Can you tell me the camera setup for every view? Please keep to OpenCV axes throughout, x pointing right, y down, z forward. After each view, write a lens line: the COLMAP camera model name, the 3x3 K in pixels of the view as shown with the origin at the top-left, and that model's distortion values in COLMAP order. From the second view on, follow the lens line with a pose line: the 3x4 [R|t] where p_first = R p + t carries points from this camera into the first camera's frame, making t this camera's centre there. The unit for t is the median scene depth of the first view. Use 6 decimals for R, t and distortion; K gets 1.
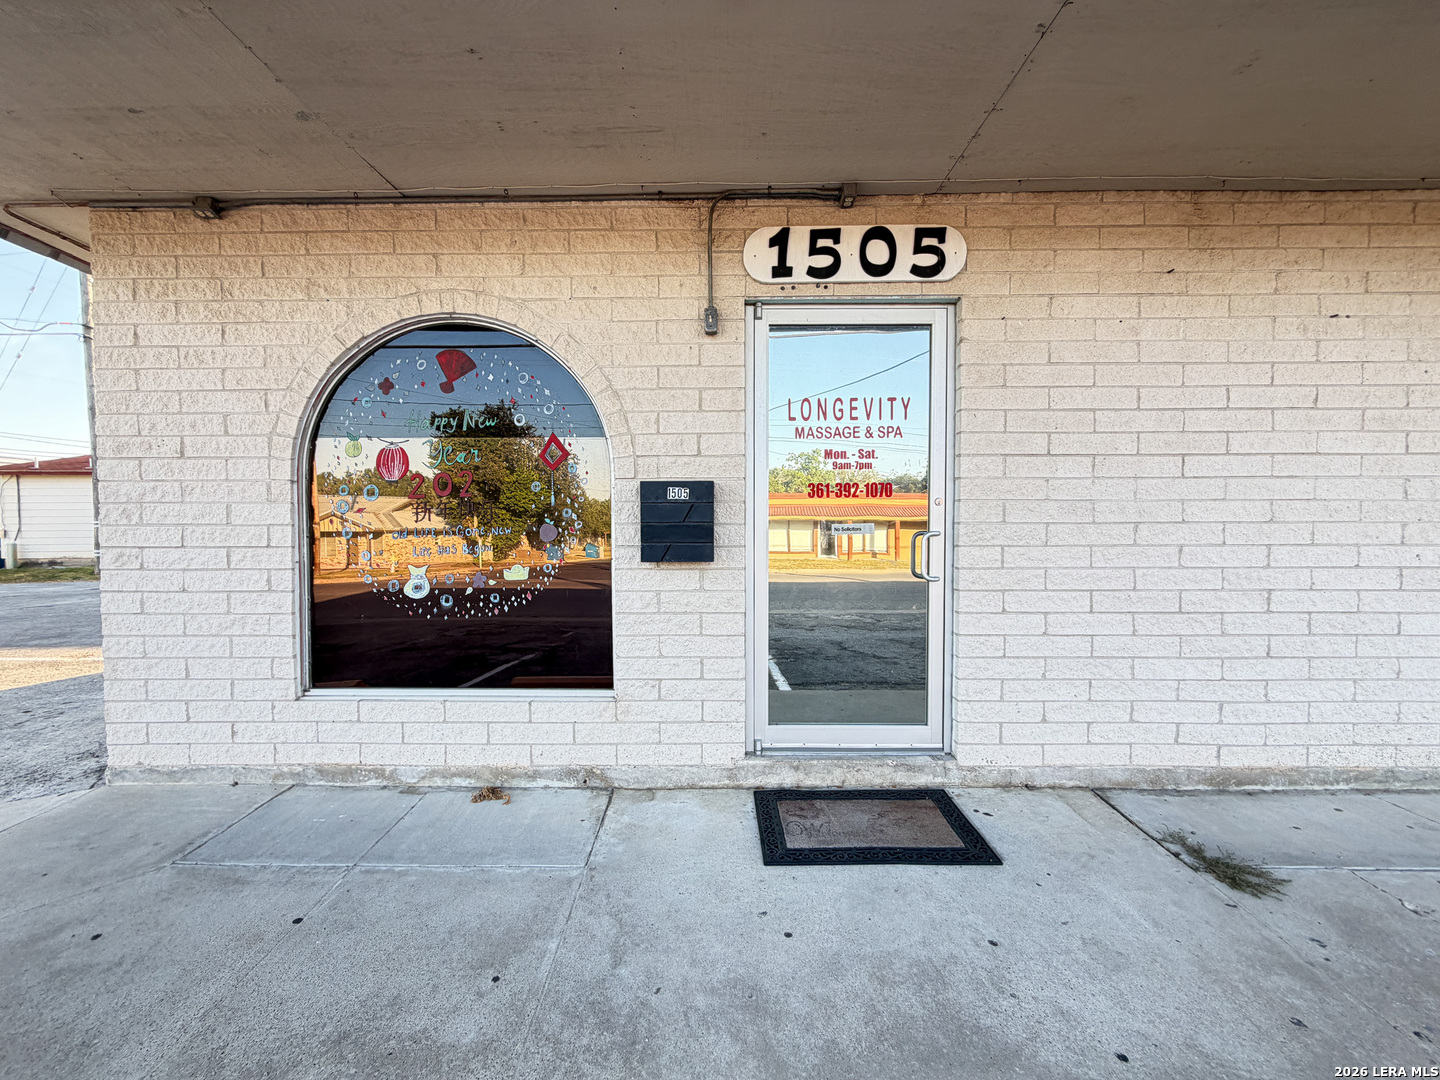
lens RADIAL K [[569.4, 0, 805.5], [0, 569.4, 553.7], [0, 0, 1]] dist [0.002493, -0.000919]
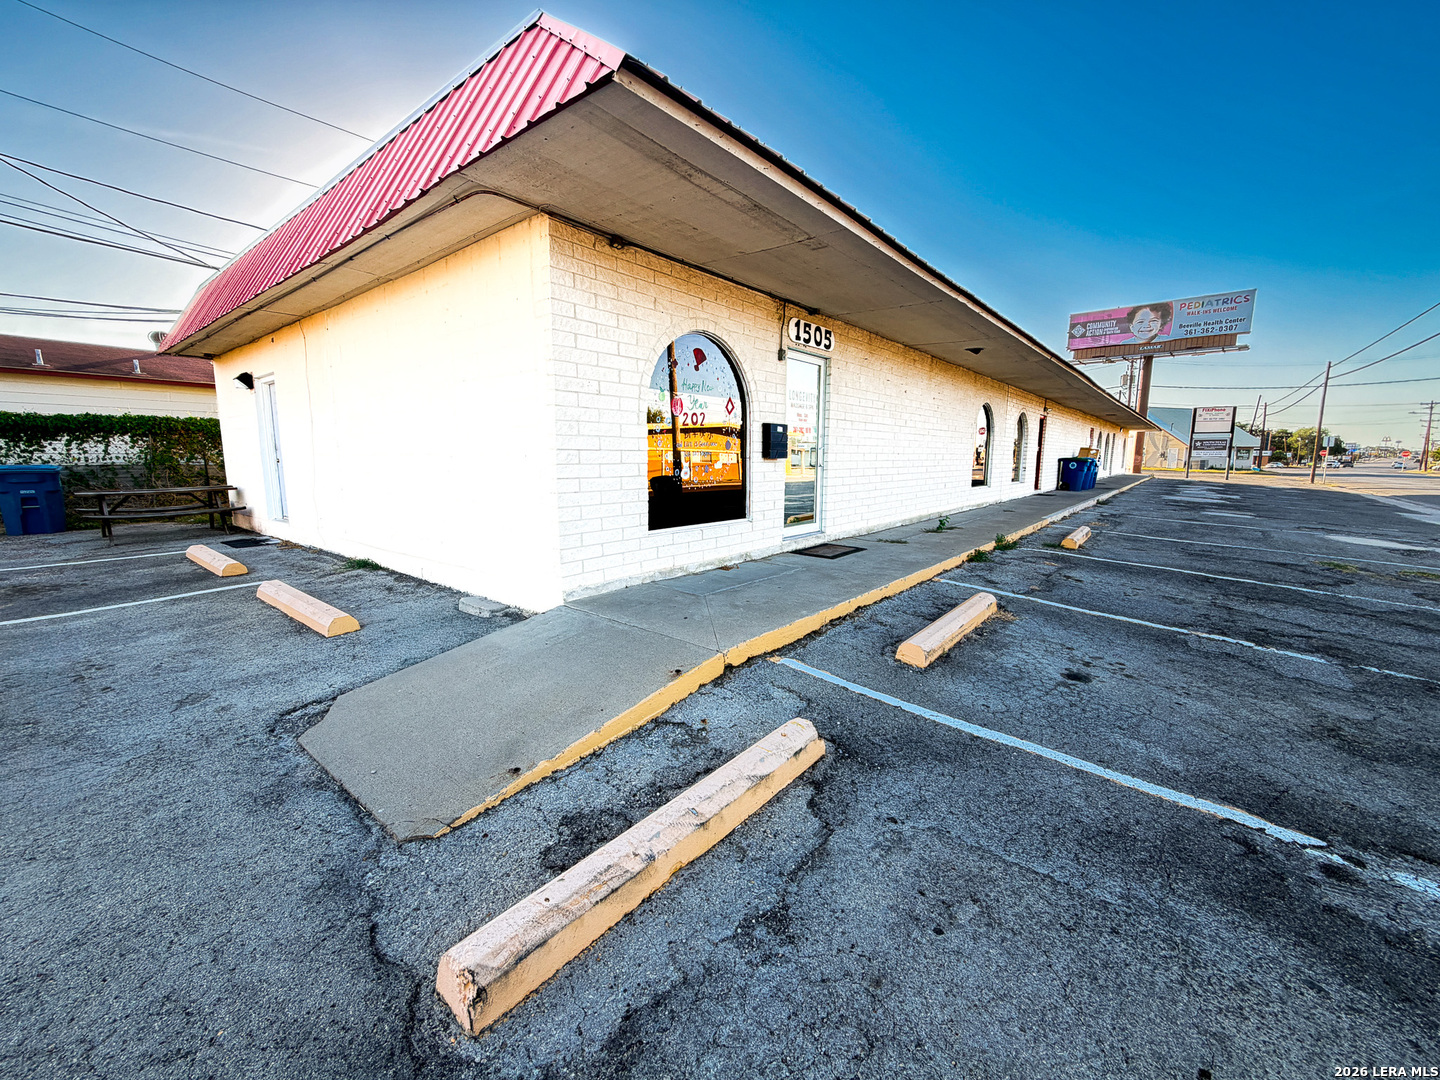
lens RADIAL K [[569.4, 0, 715.5], [0, 569.4, 560.7], [0, 0, 1]] dist [0.002493, -0.000919]
pose [[0.630738, -0.136798, 0.763843, -2.262312], [0.040009, 0.988762, 0.144042, 0.084062], [-0.774964, -0.060292, 0.629123, -0.321588]]
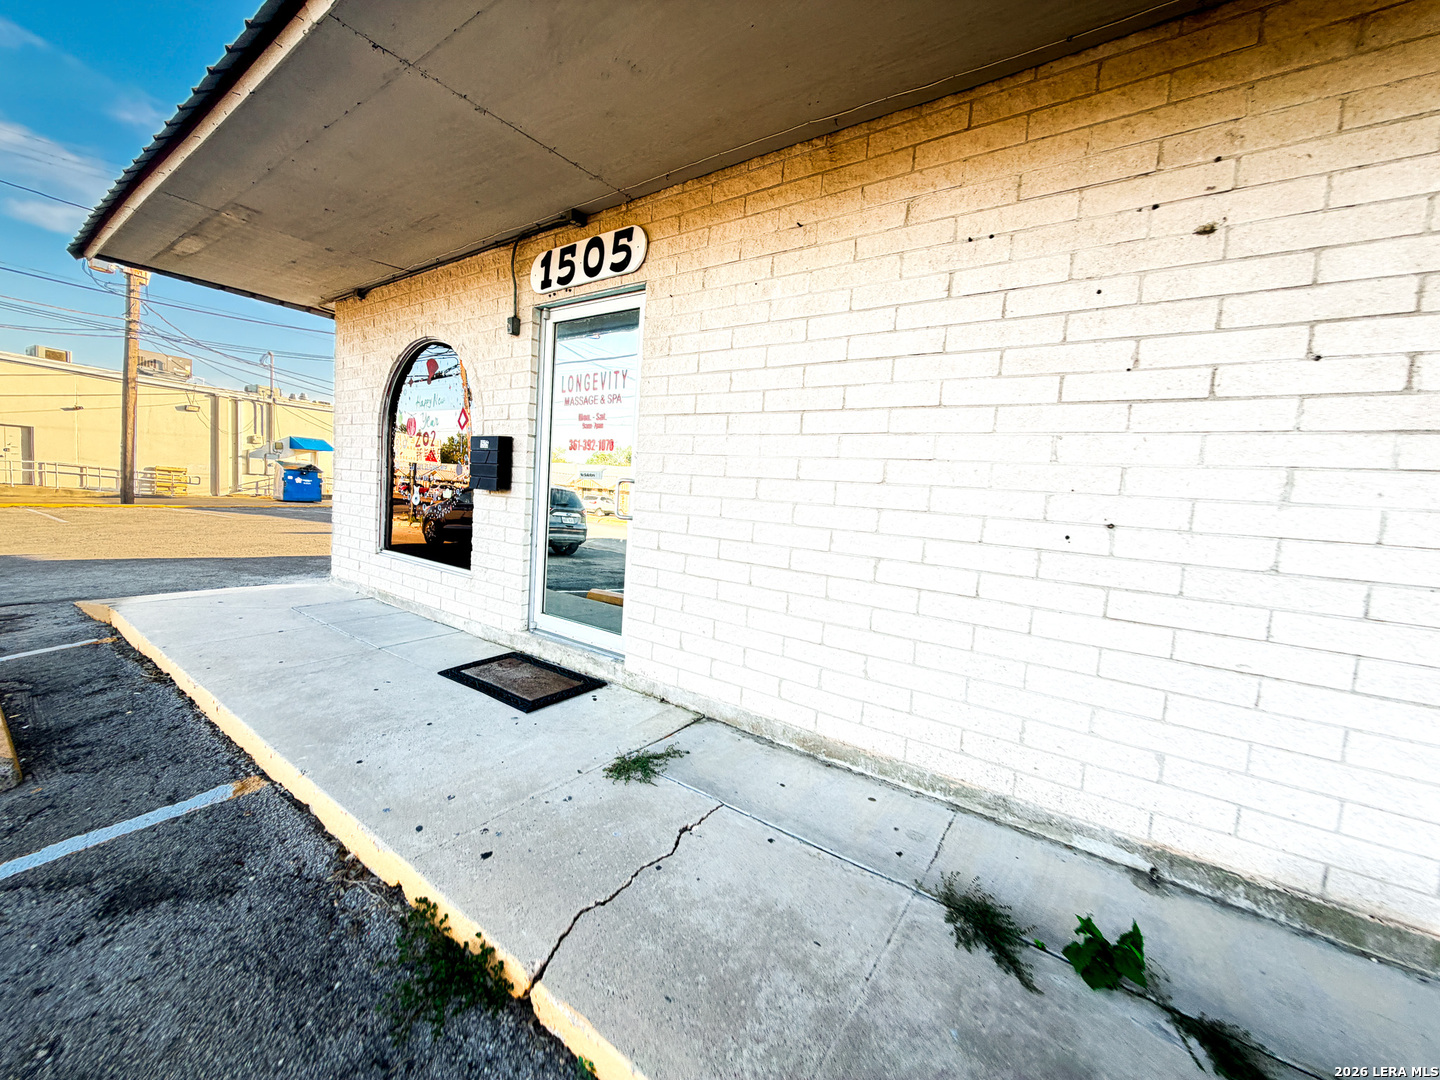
lens RADIAL K [[569.4, 0, 711.4], [0, 569.4, 552.4], [0, 0, 1]] dist [0.002493, -0.000919]
pose [[0.813511, 0.117989, -0.569455, 1.148610], [-0.100008, 0.992998, 0.062876, 0.024628], [0.572887, 0.005800, 0.819614, 0.100239]]
